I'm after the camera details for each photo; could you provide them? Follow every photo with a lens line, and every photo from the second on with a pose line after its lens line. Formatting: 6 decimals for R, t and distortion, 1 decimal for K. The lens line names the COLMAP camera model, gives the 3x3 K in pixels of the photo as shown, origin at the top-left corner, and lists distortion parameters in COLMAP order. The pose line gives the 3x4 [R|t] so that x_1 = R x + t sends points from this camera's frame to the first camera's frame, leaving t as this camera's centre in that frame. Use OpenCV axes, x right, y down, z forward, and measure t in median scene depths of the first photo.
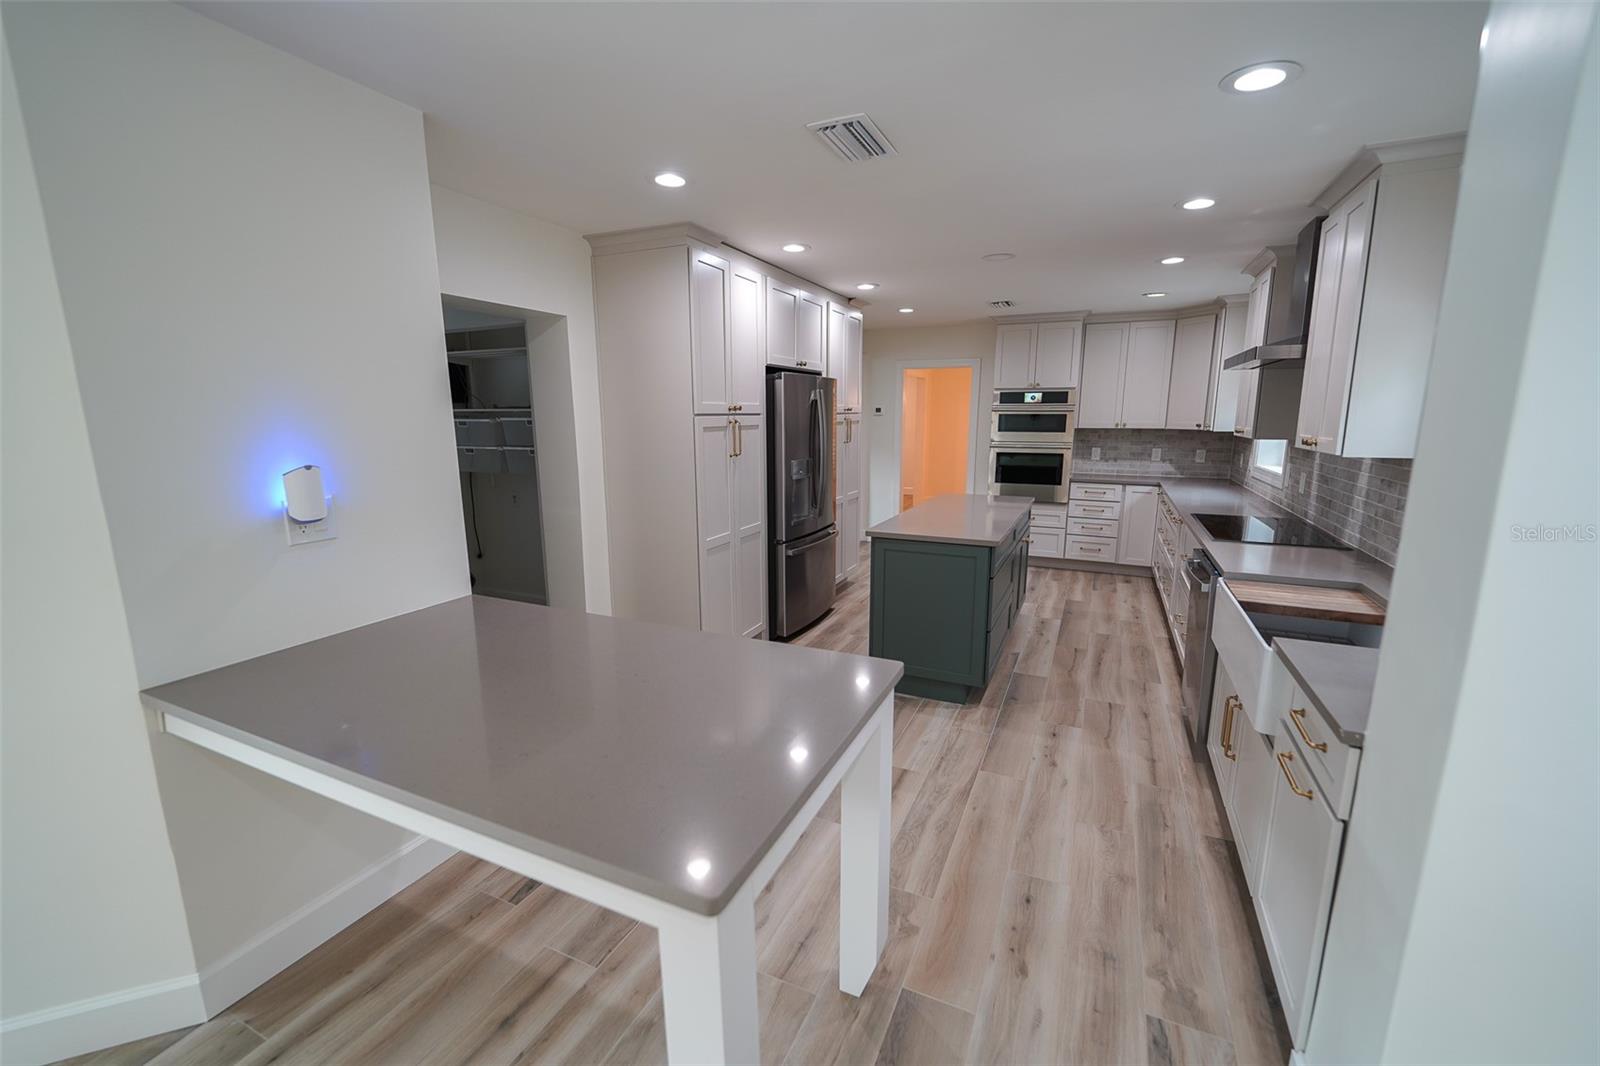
lens RADIAL K [[665.7, 0, 800.0], [0, 665.7, 533.0], [0, 0, 1]] dist [-0.010393, -0.000145]
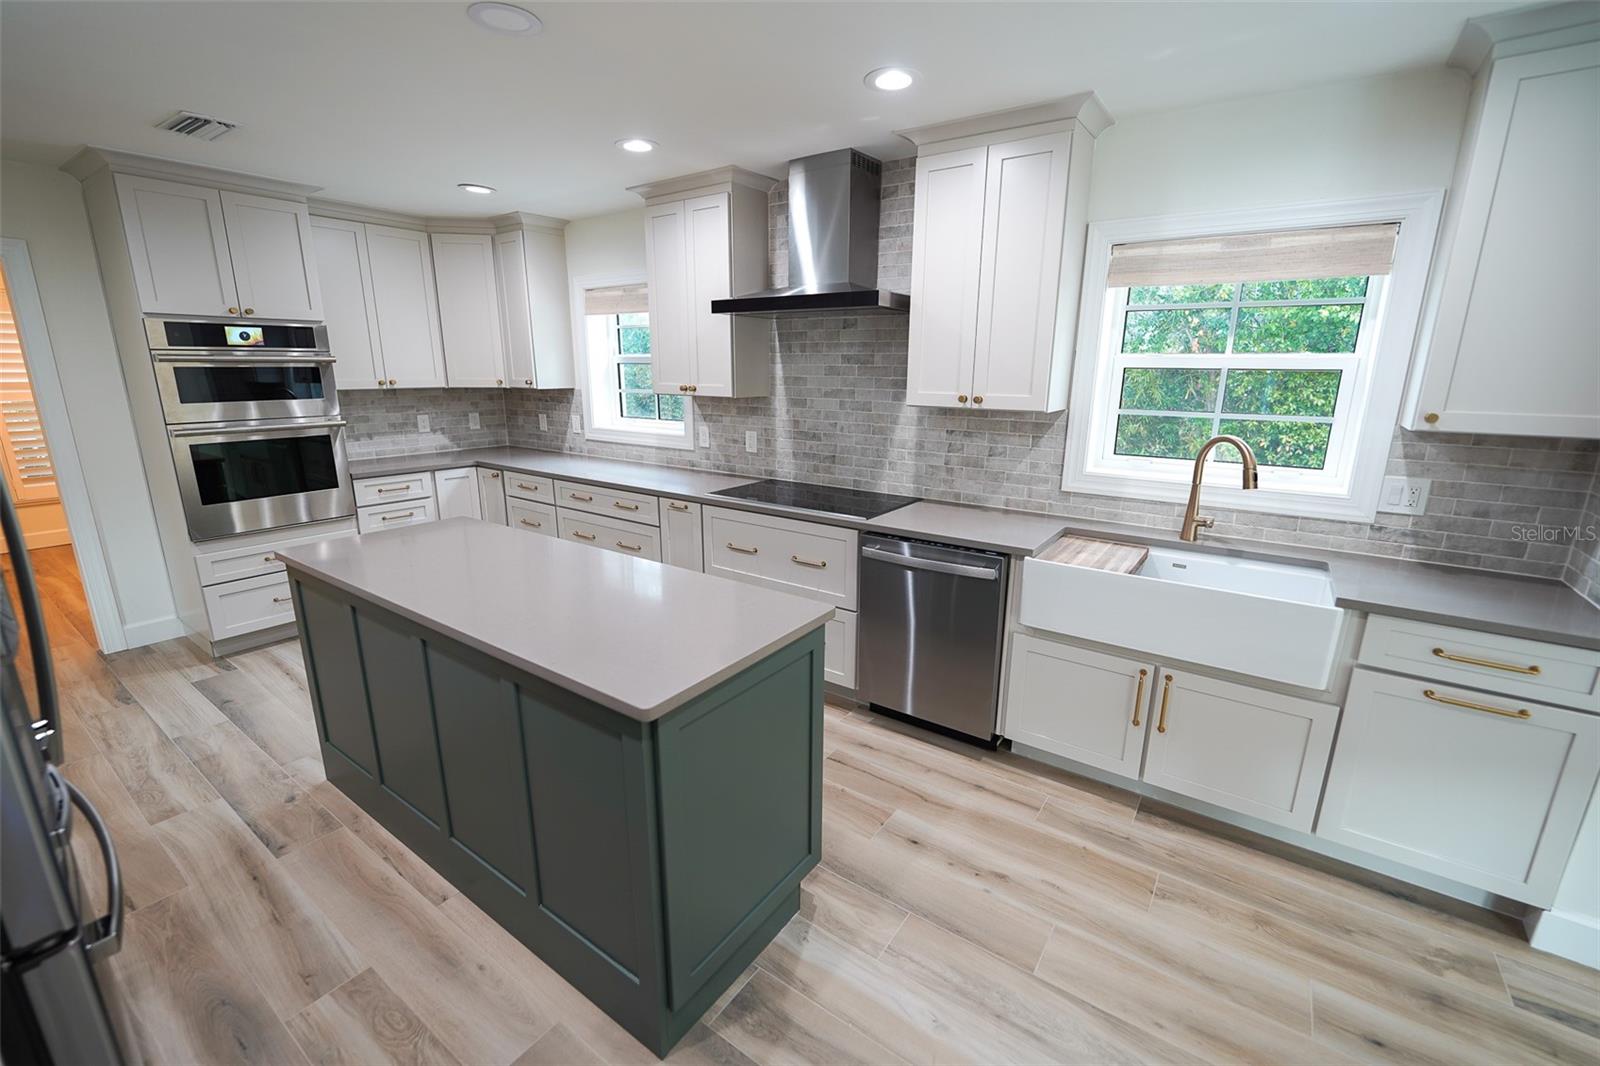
lens RADIAL K [[665.7, 0, 800.0], [0, 665.7, 533.0], [0, 0, 1]] dist [-0.010393, -0.000145]
pose [[0.177190, -0.235522, 0.955580, -0.115563], [0.168343, 0.963887, 0.206354, -0.087569], [-0.969672, 0.124302, 0.210439, 0.487570]]
